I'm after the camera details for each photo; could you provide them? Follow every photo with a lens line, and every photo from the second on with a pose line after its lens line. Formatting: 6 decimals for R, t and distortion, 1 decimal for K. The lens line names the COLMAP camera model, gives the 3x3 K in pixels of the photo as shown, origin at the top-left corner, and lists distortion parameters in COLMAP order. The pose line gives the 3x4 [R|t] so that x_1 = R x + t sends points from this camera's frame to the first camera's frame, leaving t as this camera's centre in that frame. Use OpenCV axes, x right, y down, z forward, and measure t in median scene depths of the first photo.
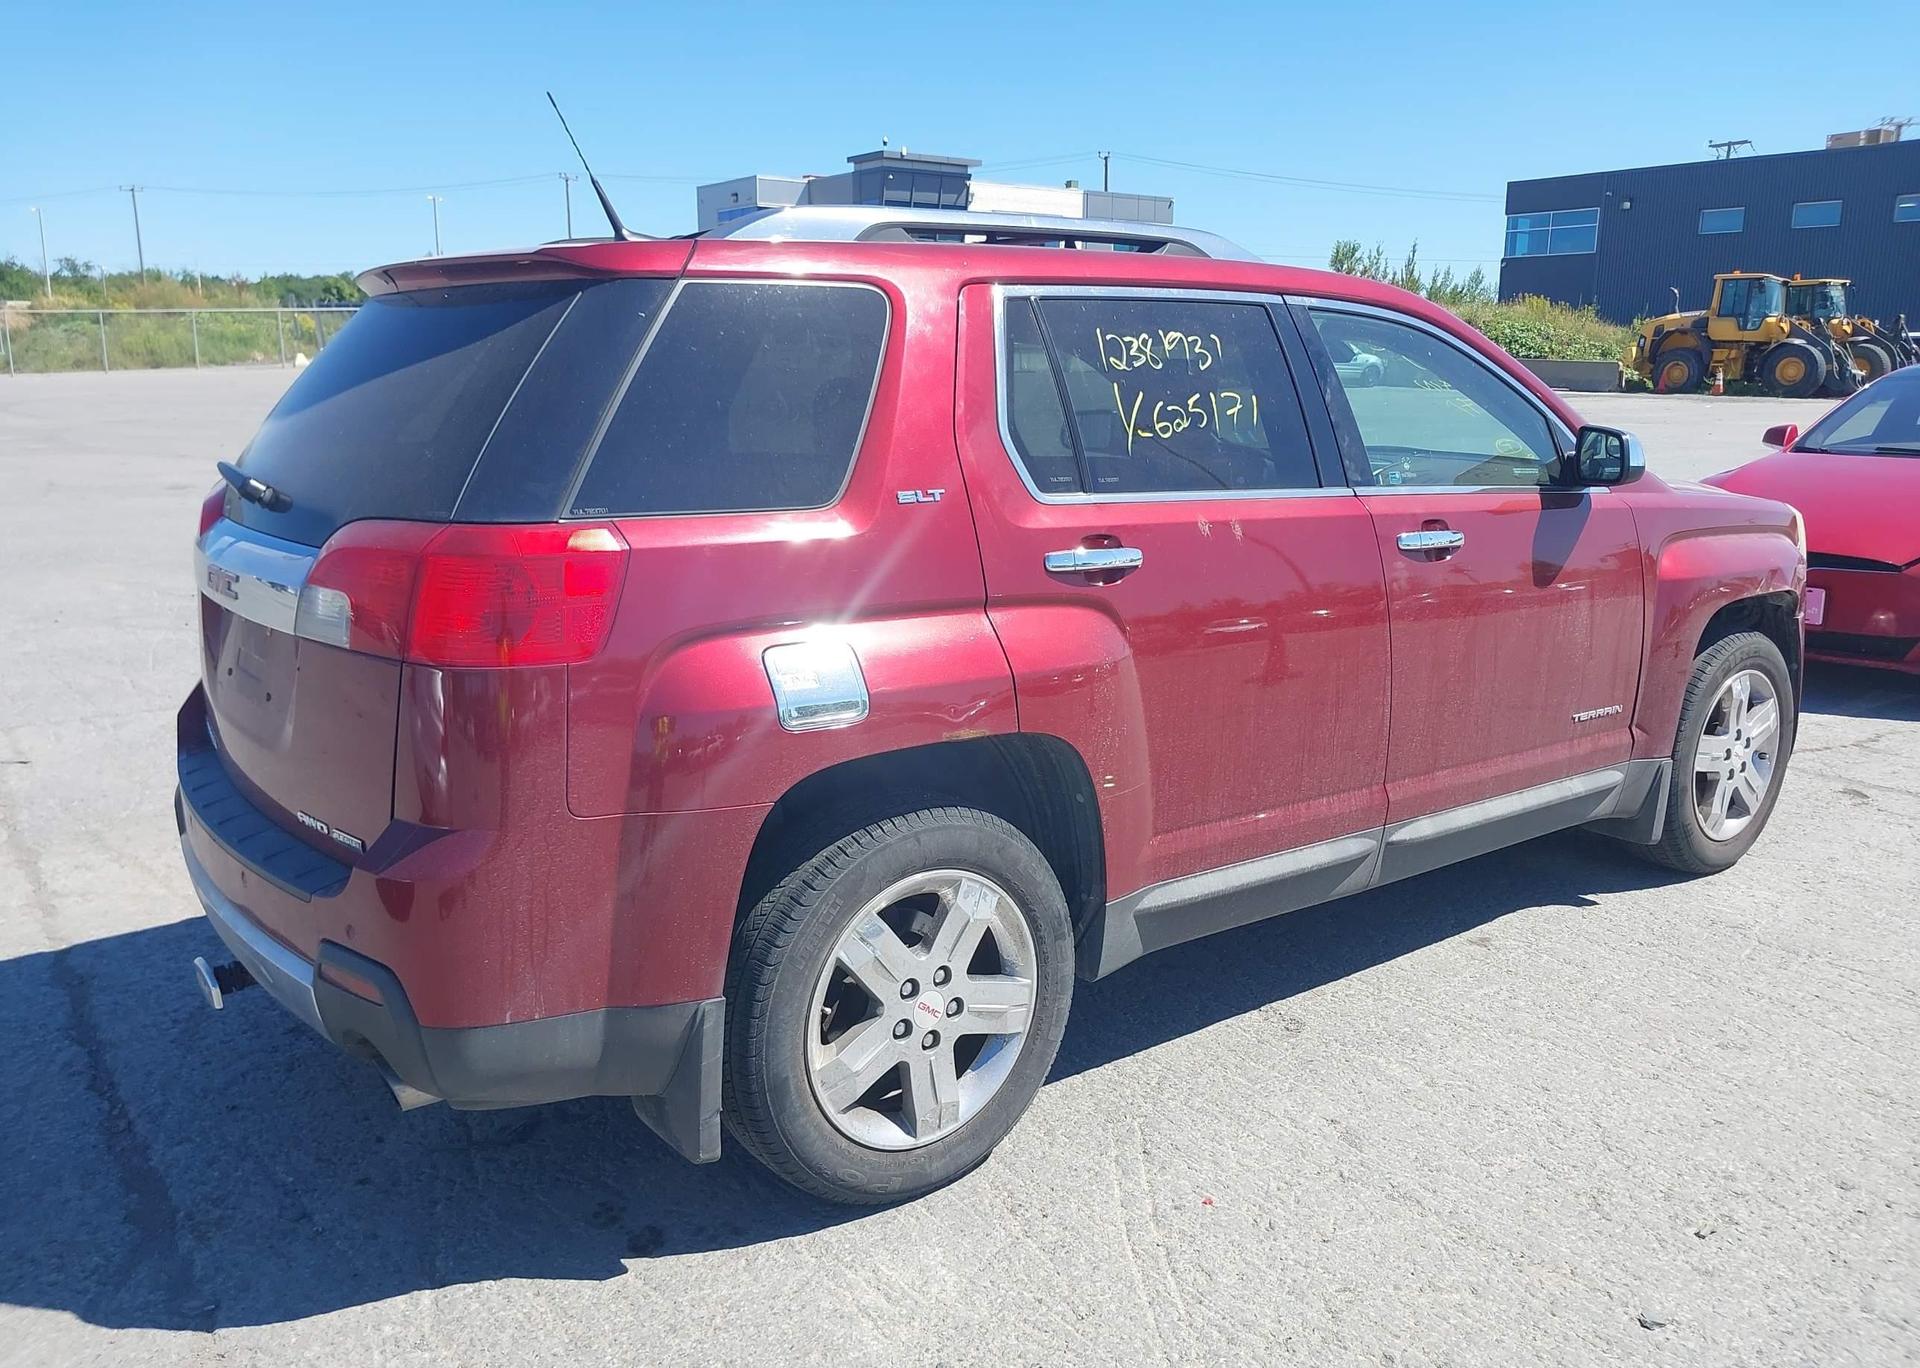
lens RADIAL K [[1524.9, 0, 934.8], [0, 1524.9, 731.2], [0, 0, 1]] dist [0.025397, -0.032867]
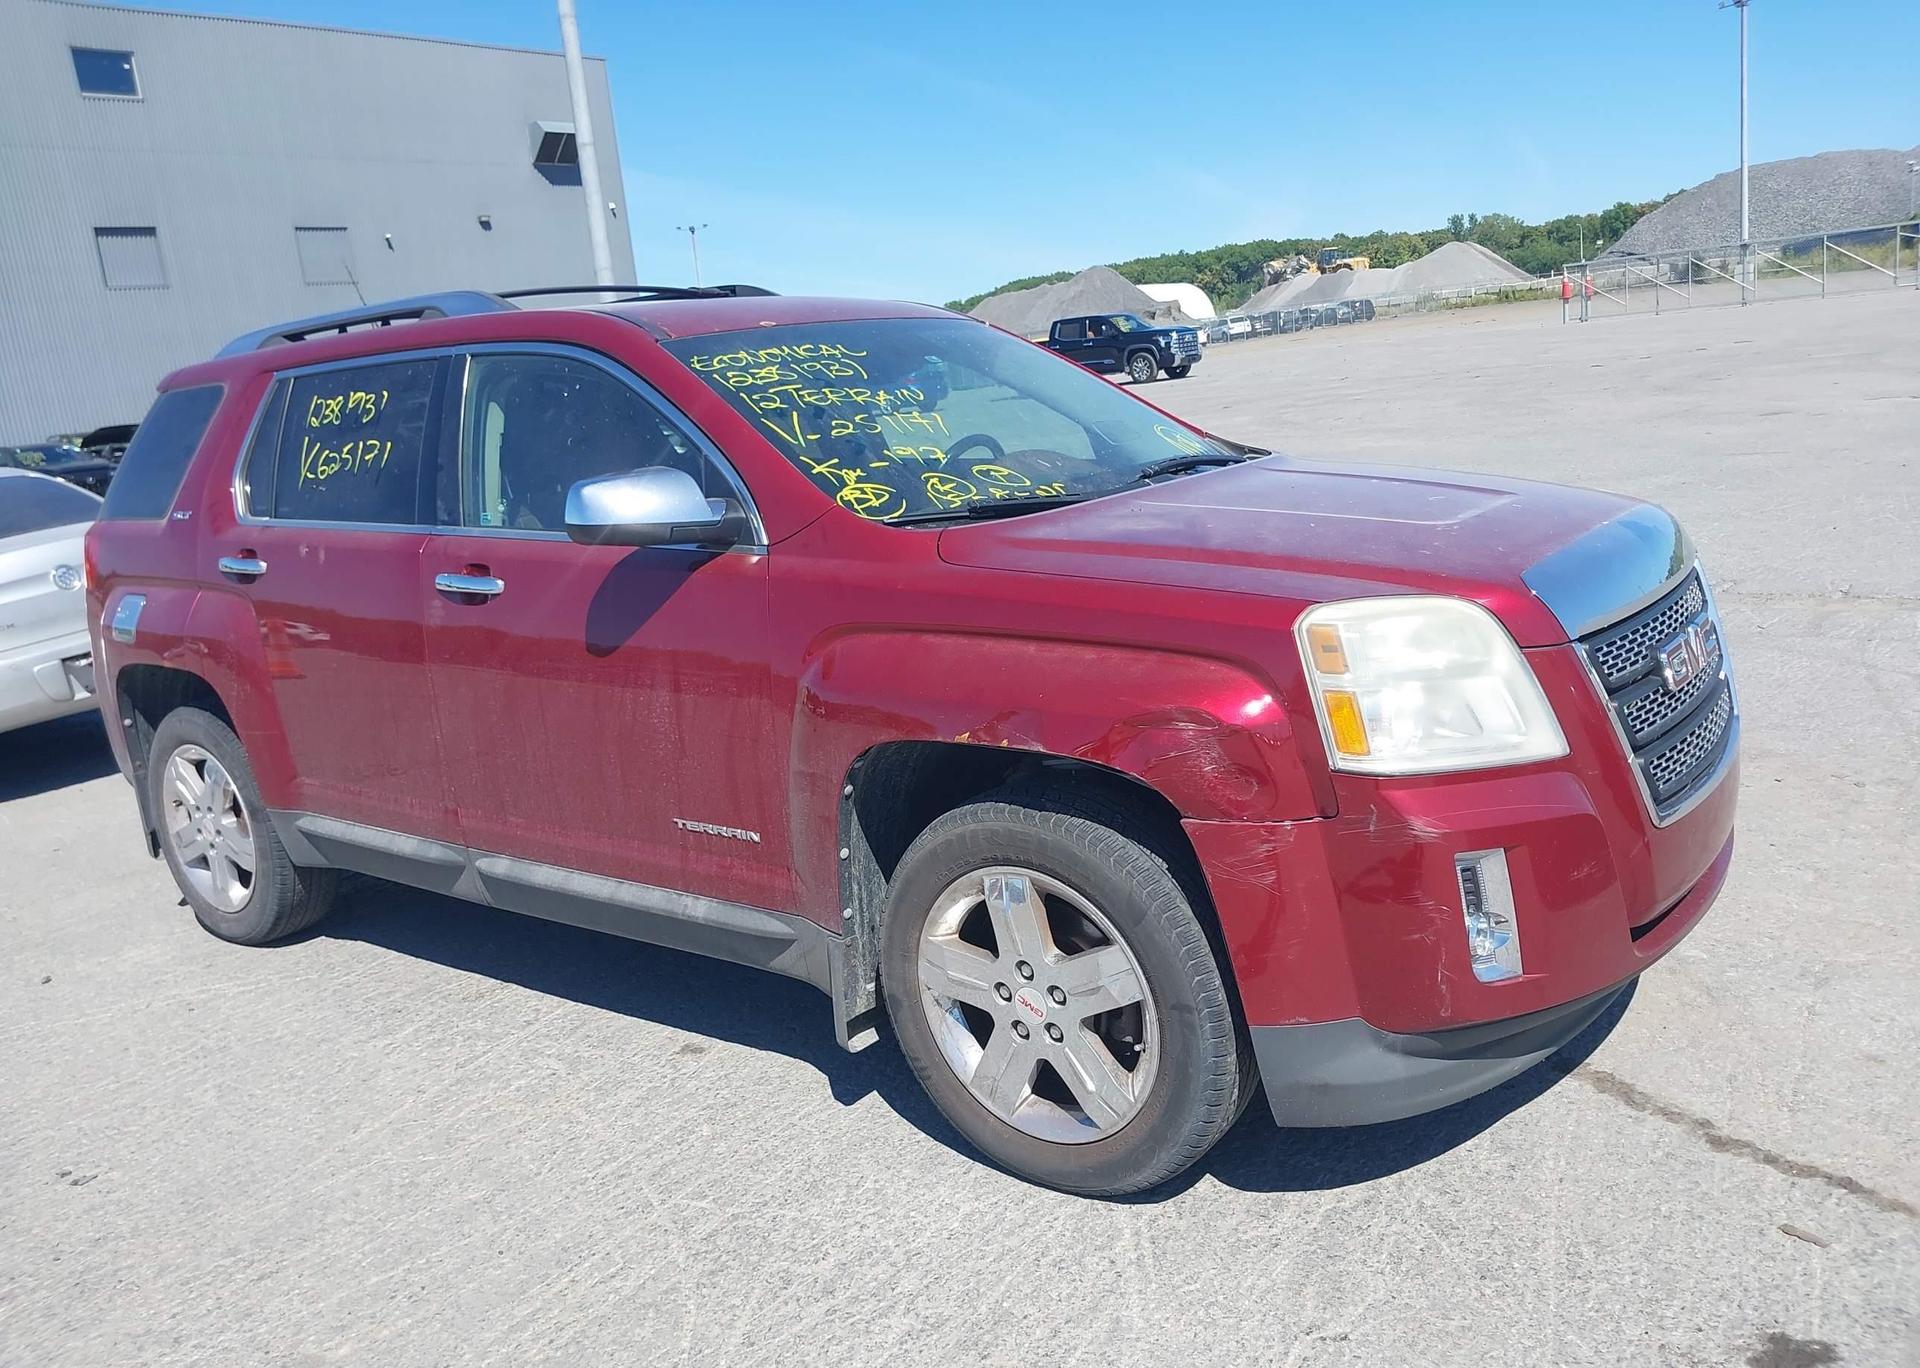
lens RADIAL K [[1524.9, 0, 982.6], [0, 1524.9, 717.1], [0, 0, 1]] dist [0.025397, -0.032867]
pose [[0.279431, 0.196057, -0.939936, 1.536725], [-0.135690, 0.977170, 0.163484, -0.277396], [0.950530, 0.081857, 0.299655, 1.138434]]
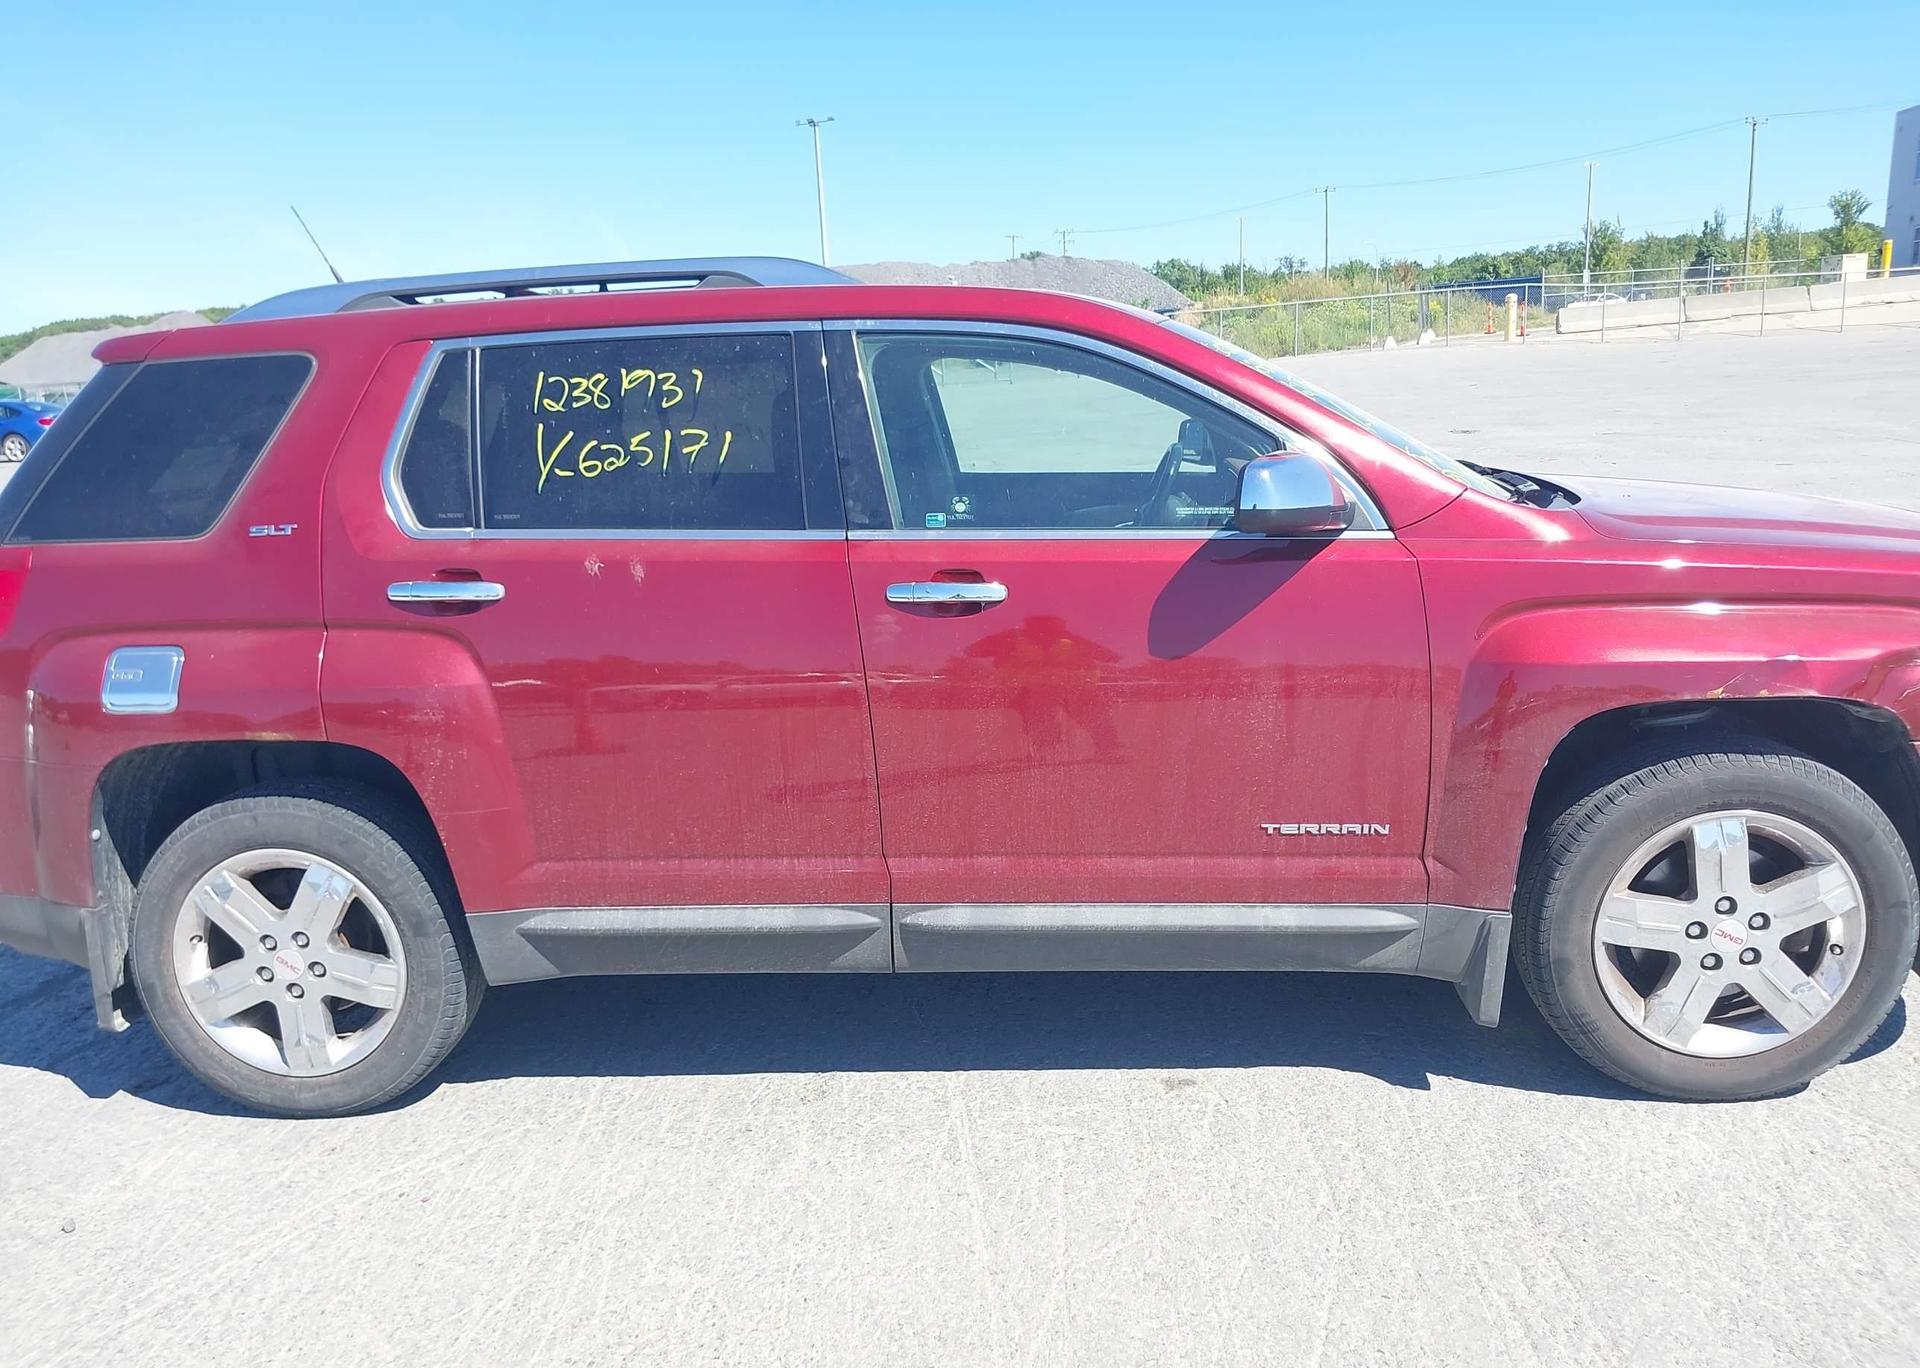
lens RADIAL K [[1524.9, 0, 967.7], [0, 1524.9, 727.9], [0, 0, 1]] dist [0.025397, -0.032867]
pose [[0.750183, 0.119922, -0.650265, 1.006802], [-0.110413, 0.992328, 0.055627, -0.107964], [0.651947, 0.030067, 0.757668, 0.387790]]
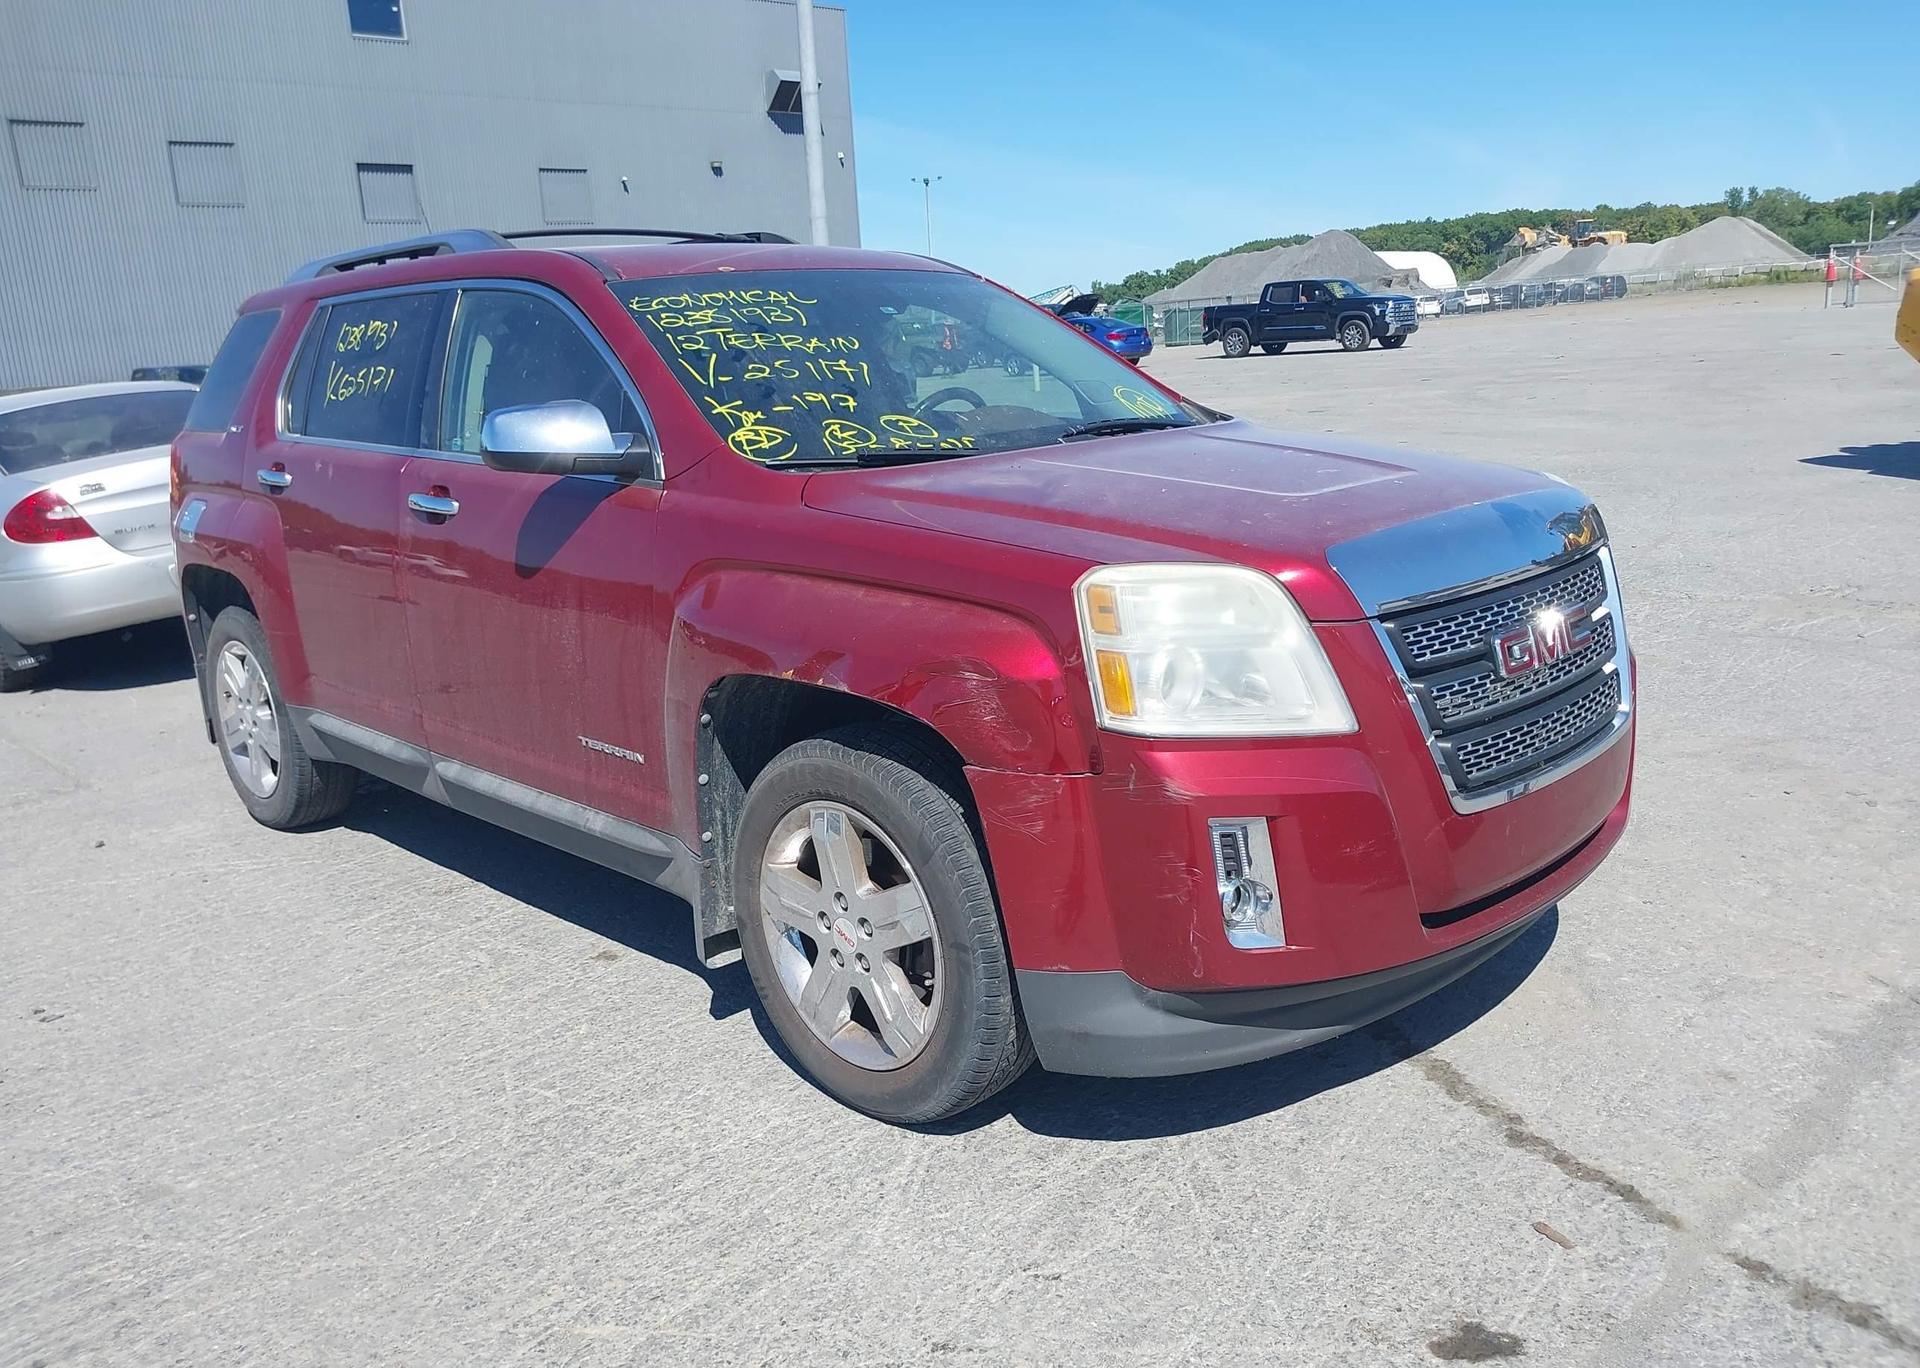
lens RADIAL K [[1524.9, 0, 994.6], [0, 1524.9, 717.2], [0, 0, 1]] dist [0.025397, -0.032867]
pose [[0.139598, 0.235552, -0.961784, 1.611964], [-0.181865, 0.960871, 0.208931, -0.308495], [0.973364, 0.145748, 0.176974, 1.348733]]
